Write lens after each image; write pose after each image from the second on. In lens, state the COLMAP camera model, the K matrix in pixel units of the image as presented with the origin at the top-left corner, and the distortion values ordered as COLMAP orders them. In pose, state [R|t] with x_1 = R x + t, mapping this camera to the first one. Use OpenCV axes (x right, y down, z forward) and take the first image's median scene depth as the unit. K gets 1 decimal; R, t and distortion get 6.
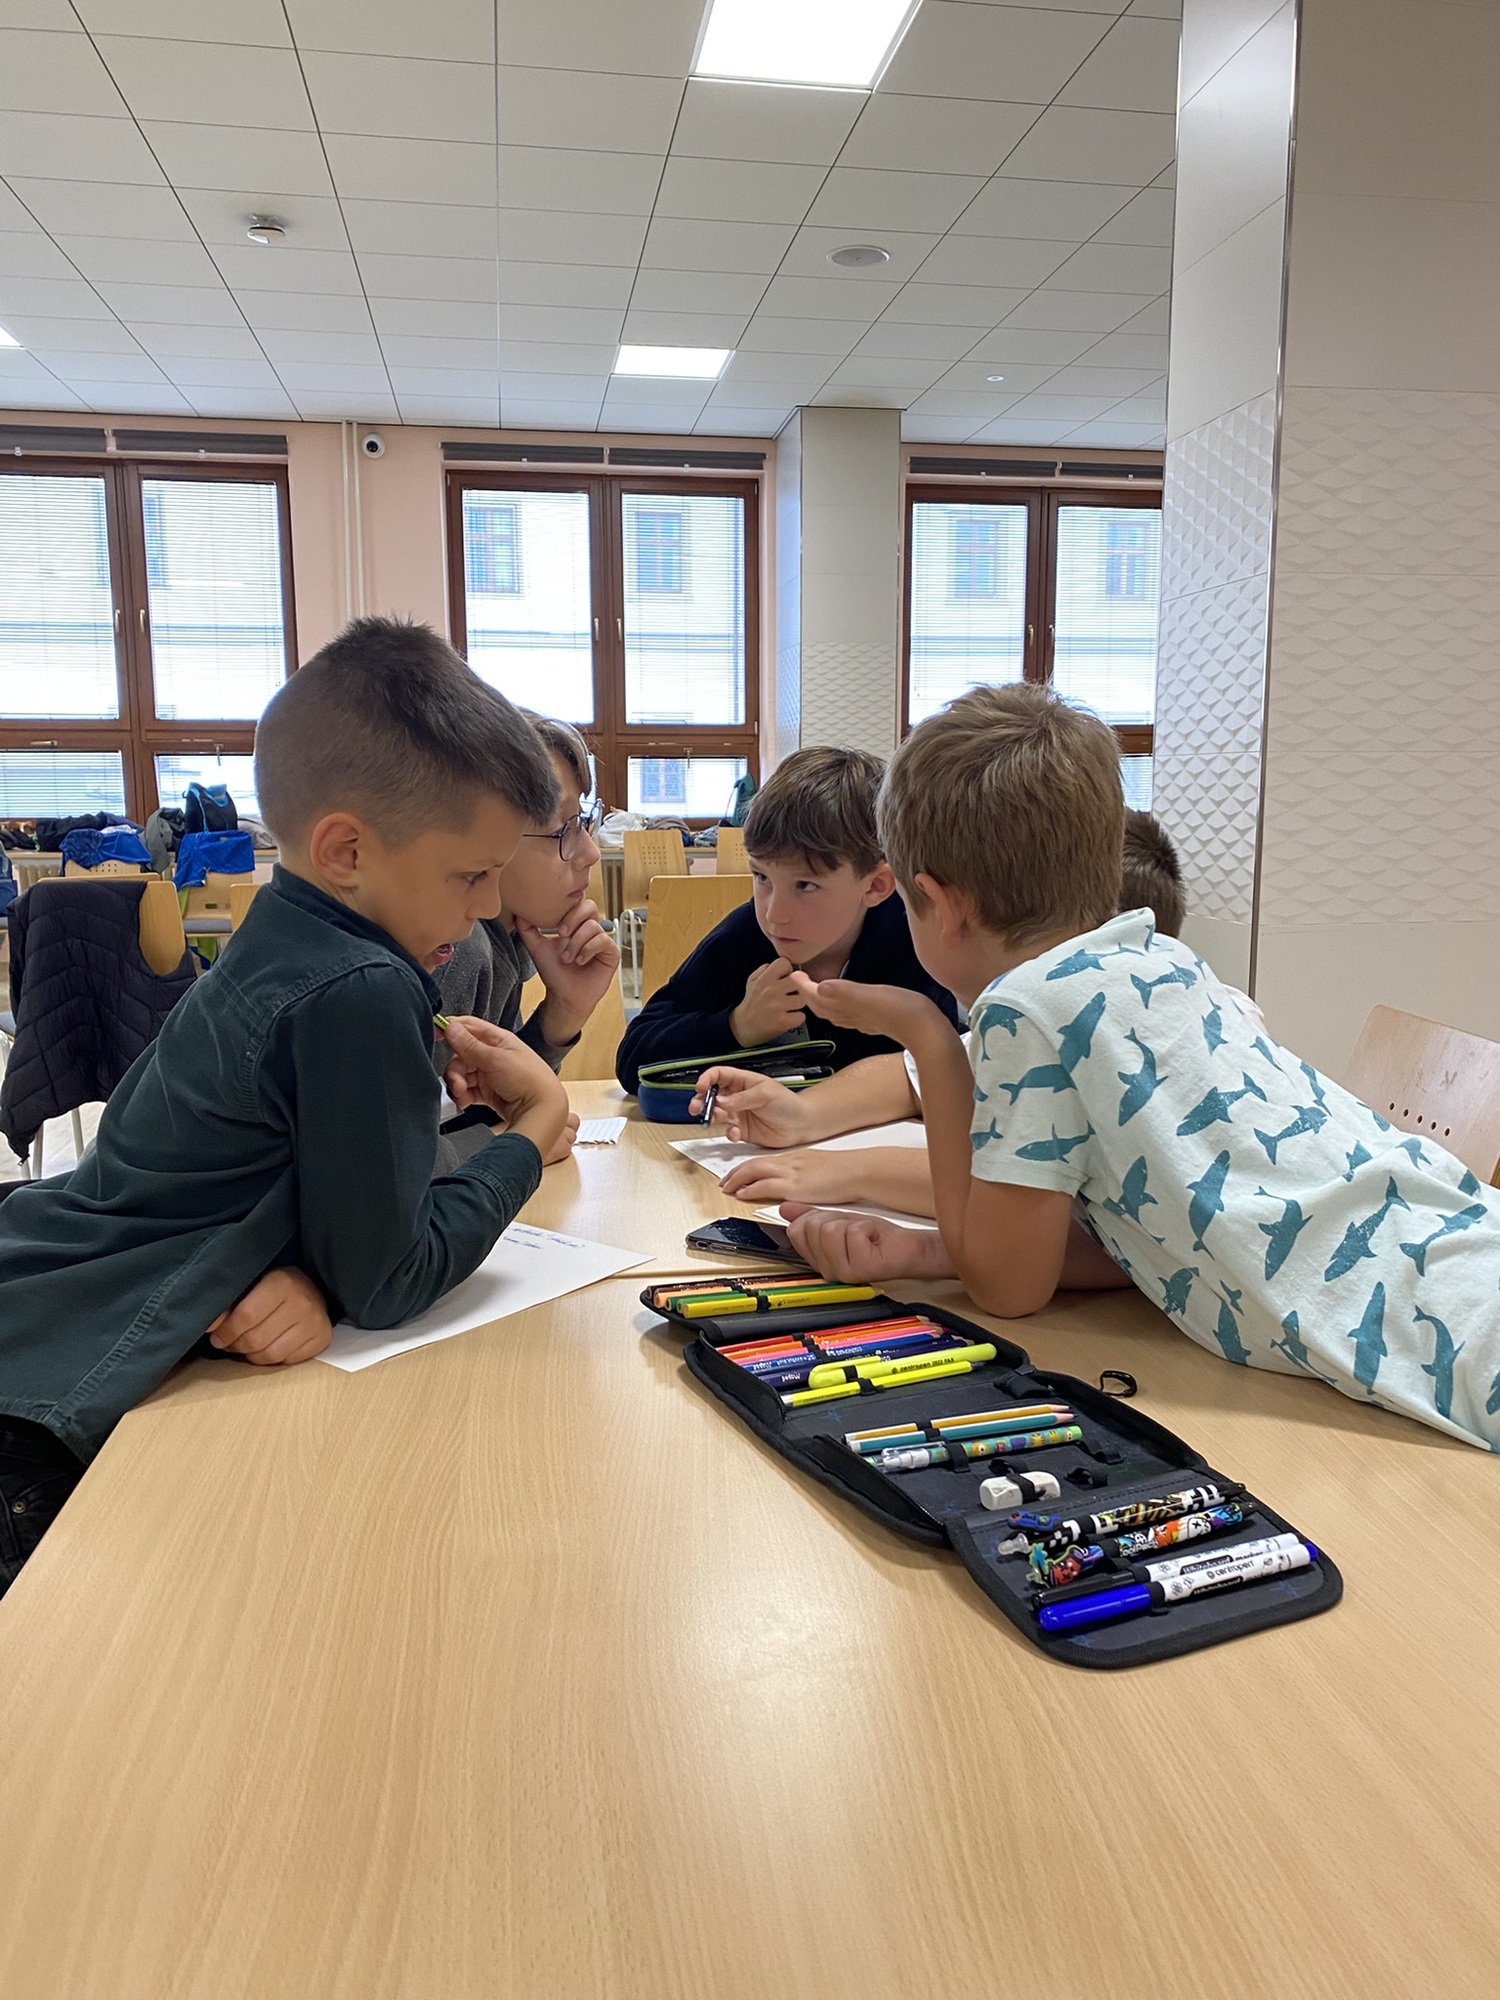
lens RADIAL K [[1517.1, 0, 750.0], [0, 1517.1, 1000.0], [0, 0, 1]] dist [-0.027992, 0.001394]
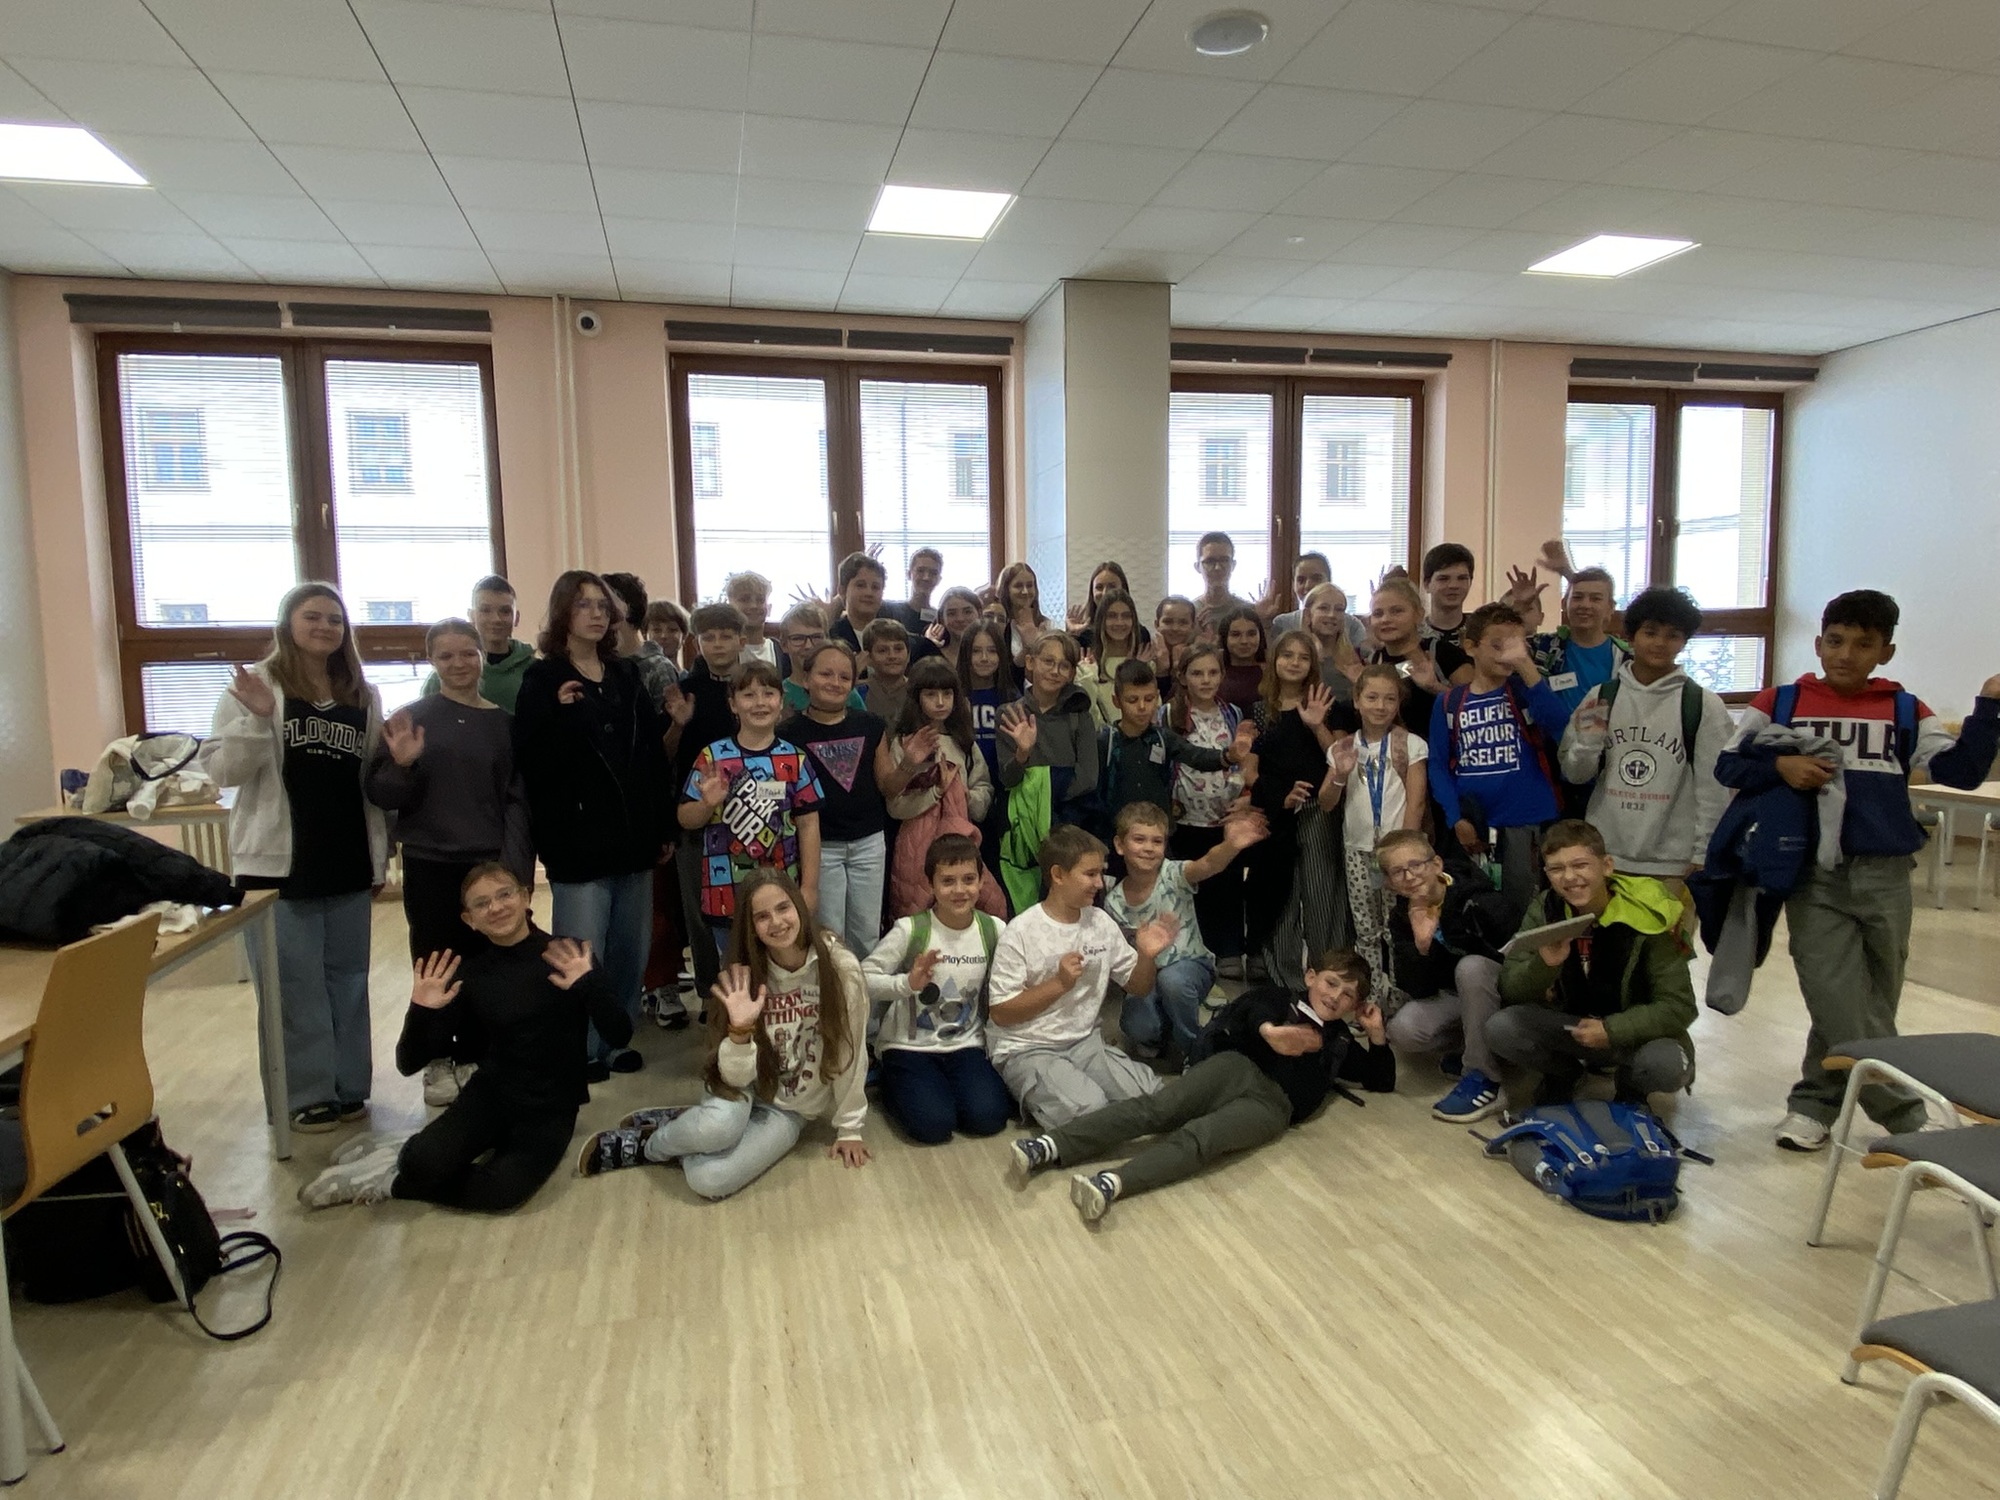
lens RADIAL K [[1194.9, 0, 1000.0], [0, 1194.9, 750.0], [0, 0, 1]] dist [0.003159, -0.040656]
pose [[0.996734, -0.022243, 0.077631, -0.063607], [0.026446, 0.998215, -0.053542, -0.066104], [-0.076302, 0.055420, 0.995543, 0.278246]]
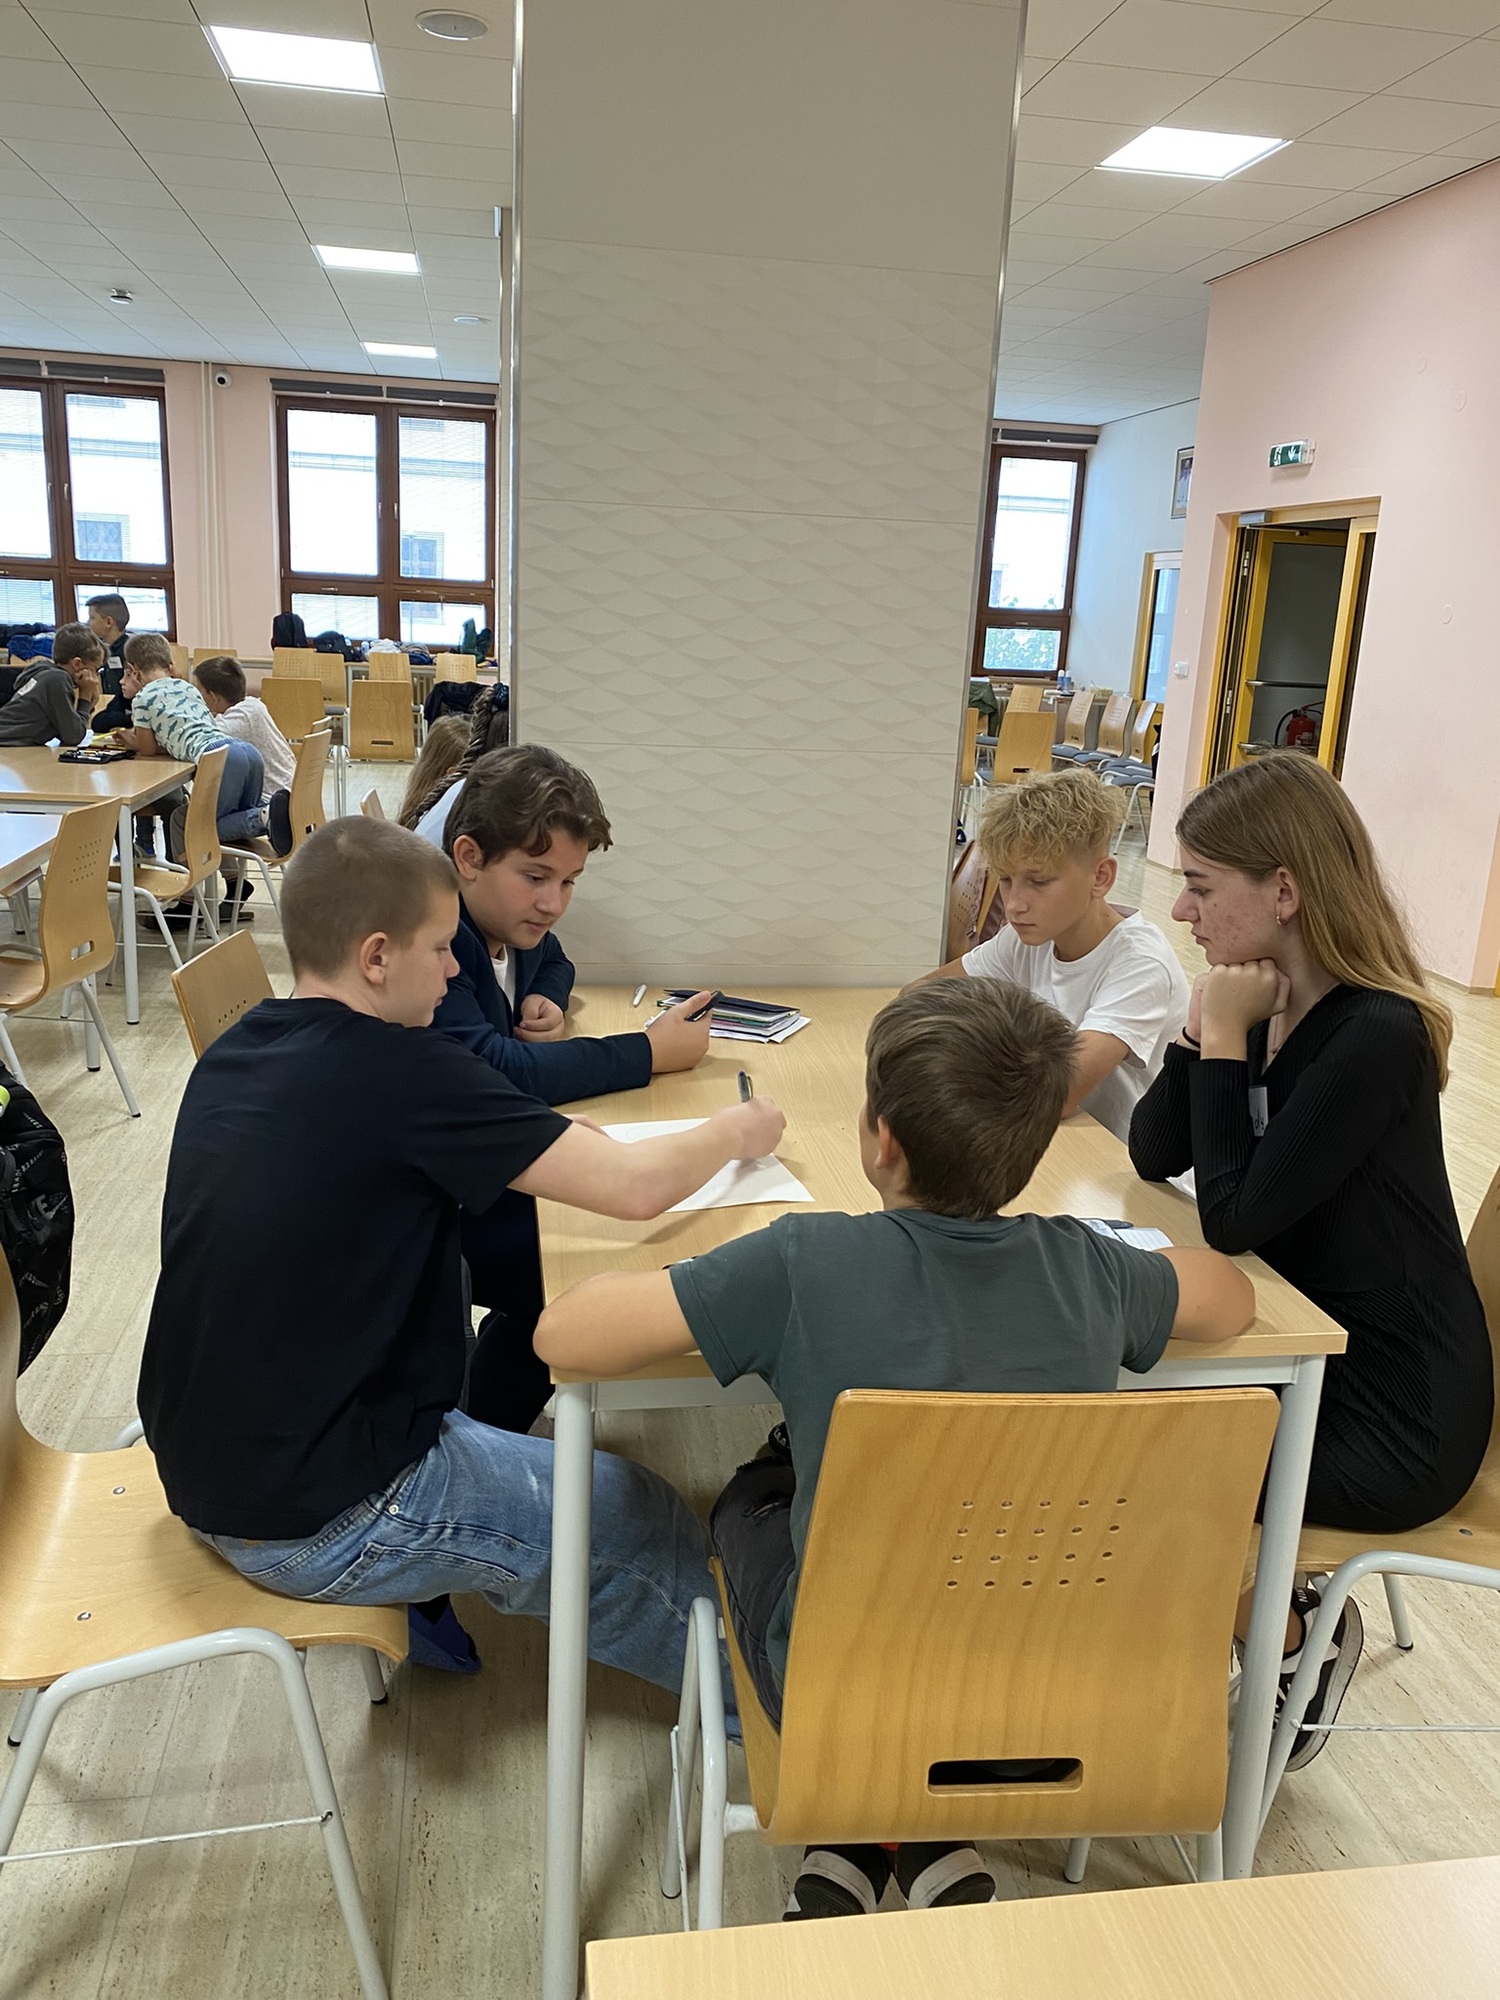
lens RADIAL K [[1517.1, 0, 750.0], [0, 1517.1, 1000.0], [0, 0, 1]] dist [-0.027992, 0.001394]
pose [[0.998581, 0.049064, 0.020709, 0.261529], [-0.051103, 0.992237, 0.113379, 0.042060], [-0.014985, -0.114277, 0.993336, -0.533627]]
